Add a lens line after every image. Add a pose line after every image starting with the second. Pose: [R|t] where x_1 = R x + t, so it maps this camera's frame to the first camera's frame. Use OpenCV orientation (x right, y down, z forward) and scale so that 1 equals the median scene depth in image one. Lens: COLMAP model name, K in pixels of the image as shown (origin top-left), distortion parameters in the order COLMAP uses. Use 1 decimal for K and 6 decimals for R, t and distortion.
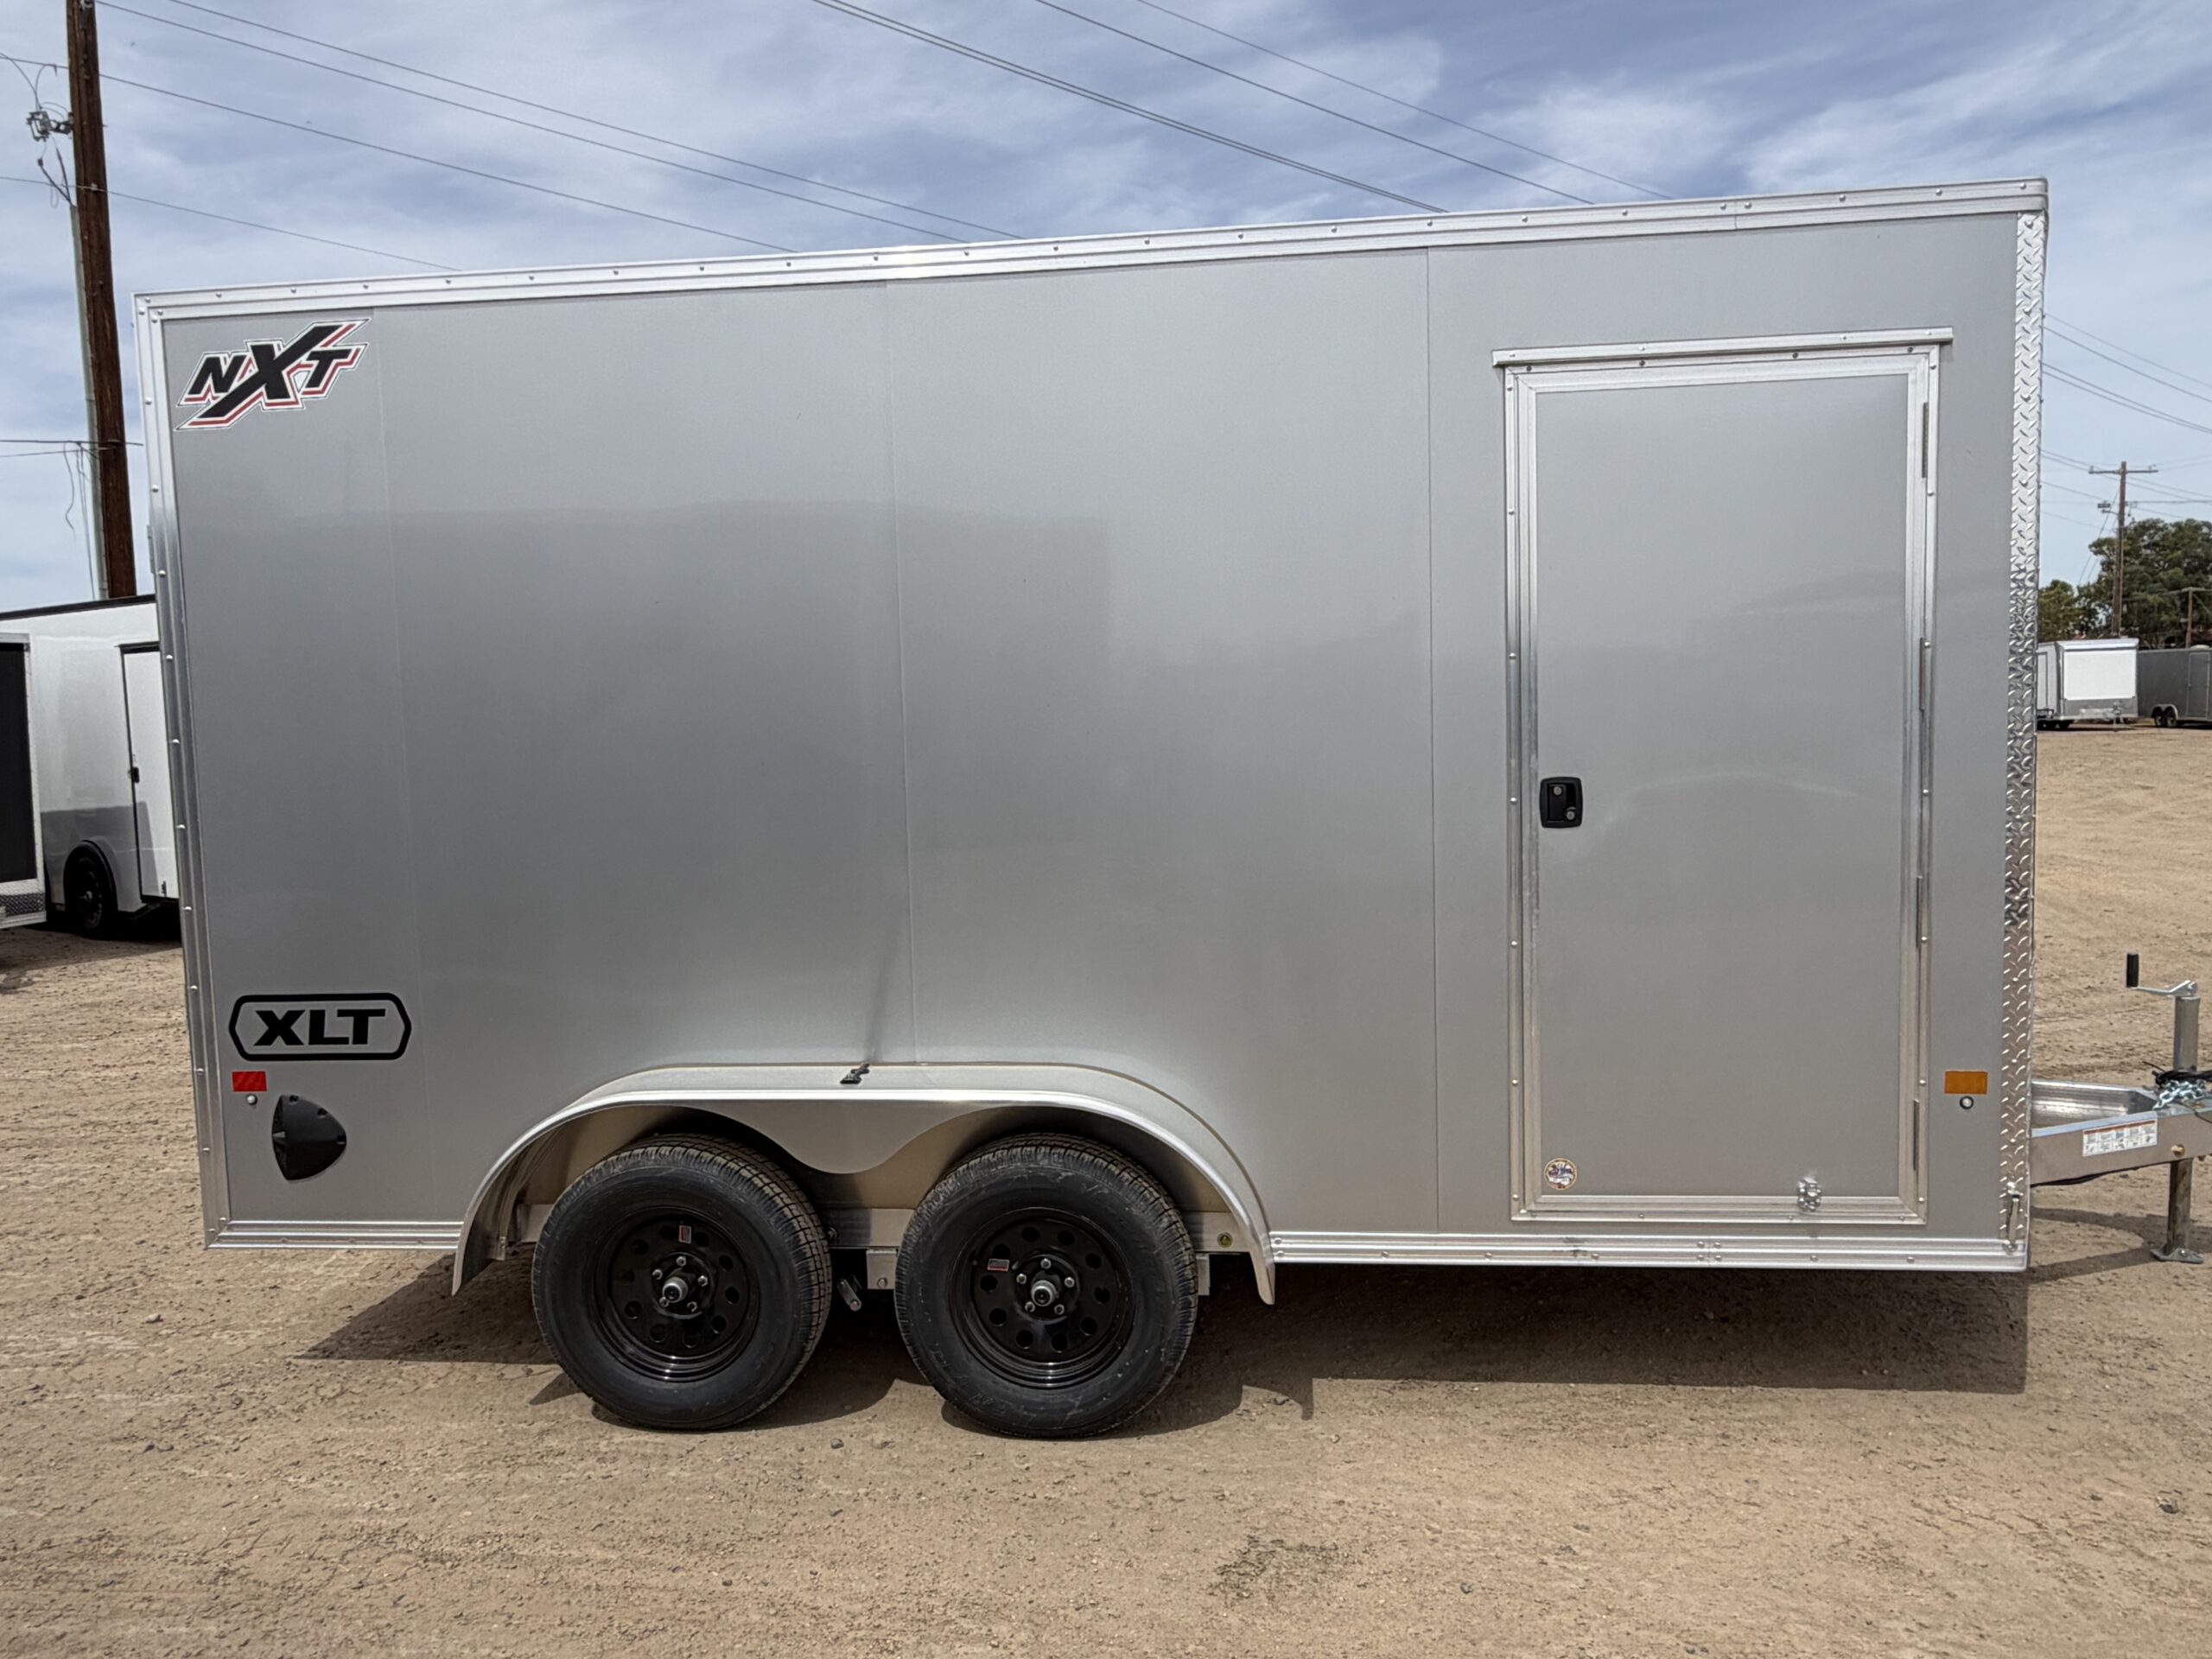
lens RADIAL K [[1578.2, 0, 1106.0], [0, 1578.2, 829.5], [0, 0, 1]] dist [-0.013340, -0.006835]
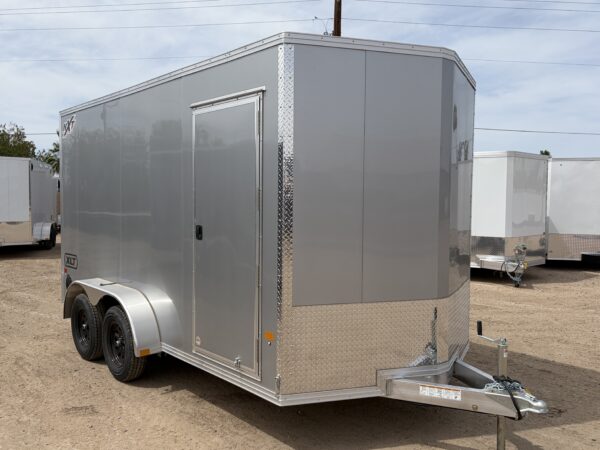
lens RADIAL K [[532.4, 0, 300.0], [0, 532.4, 225.0], [0, 0, 1]] dist [-0.007789, 0.004139]
pose [[0.749130, 0.070059, -0.658708, 1.221568], [-0.086059, 0.996257, 0.008088, -0.061255], [0.656809, 0.050629, 0.752355, 0.268848]]
